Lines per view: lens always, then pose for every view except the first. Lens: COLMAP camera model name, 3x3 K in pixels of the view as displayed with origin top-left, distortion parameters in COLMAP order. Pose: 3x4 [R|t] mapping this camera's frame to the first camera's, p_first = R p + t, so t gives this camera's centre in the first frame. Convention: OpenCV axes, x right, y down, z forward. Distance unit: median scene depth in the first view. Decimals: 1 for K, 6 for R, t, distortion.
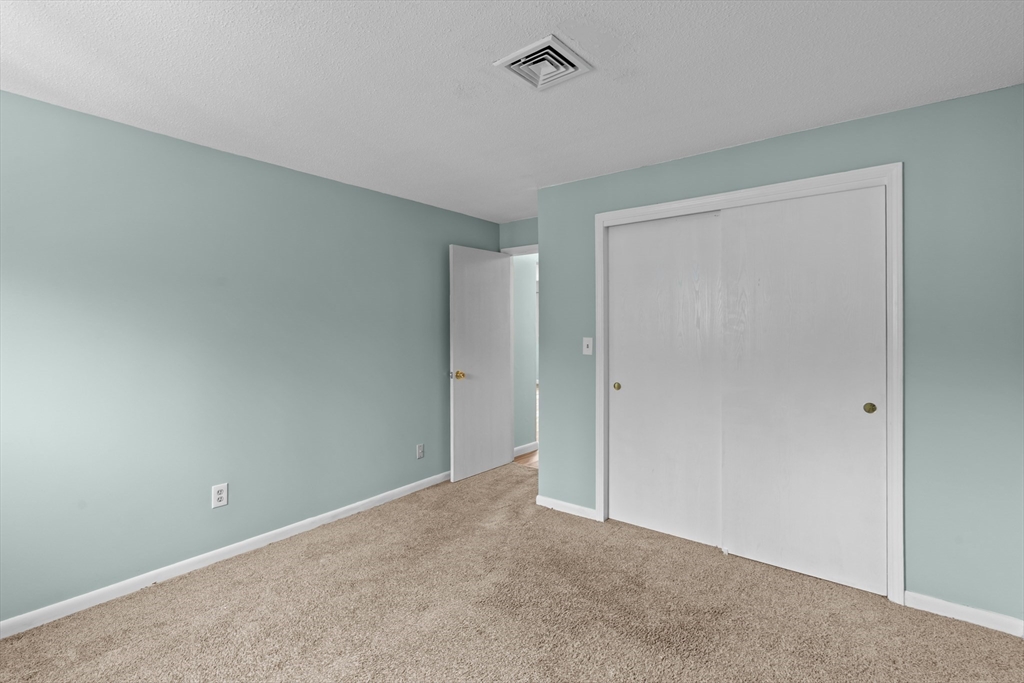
lens RADIAL K [[463.9, 0, 520.9], [0, 463.9, 331.9], [0, 0, 1]] dist [0.001783, 0.000095]
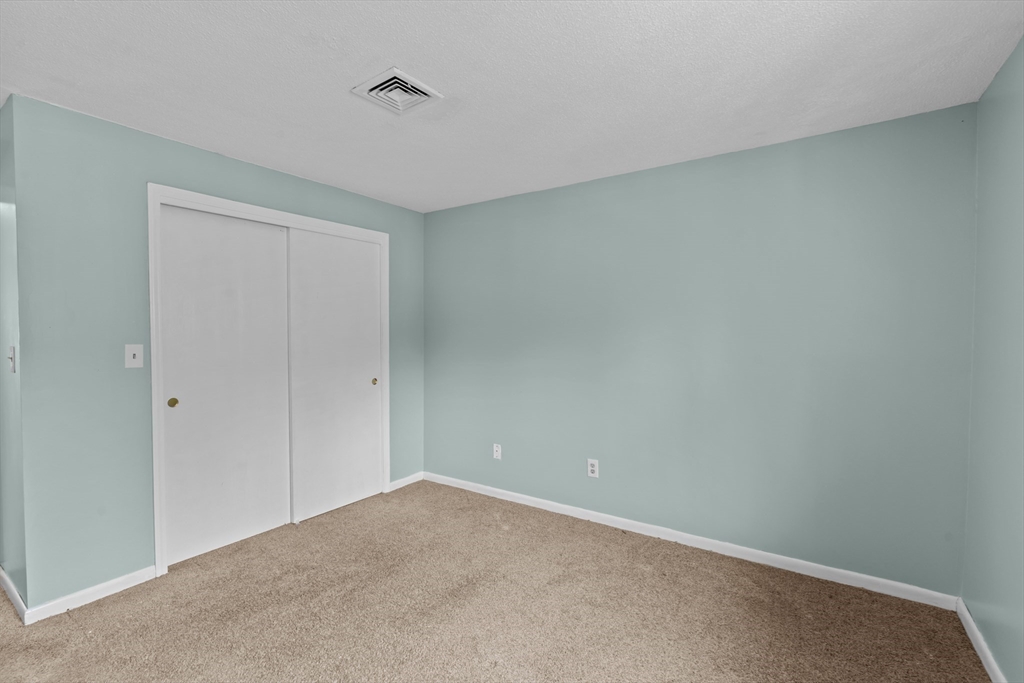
lens RADIAL K [[468.9, 0, 506.6], [0, 468.9, 342.8], [0, 0, 1]] dist [-0.001767, -0.000477]
pose [[-0.043128, -0.031757, 0.998565, -0.710382], [-0.002806, 0.999495, 0.031665, -0.017868], [-0.999066, -0.001436, -0.043195, 0.494040]]
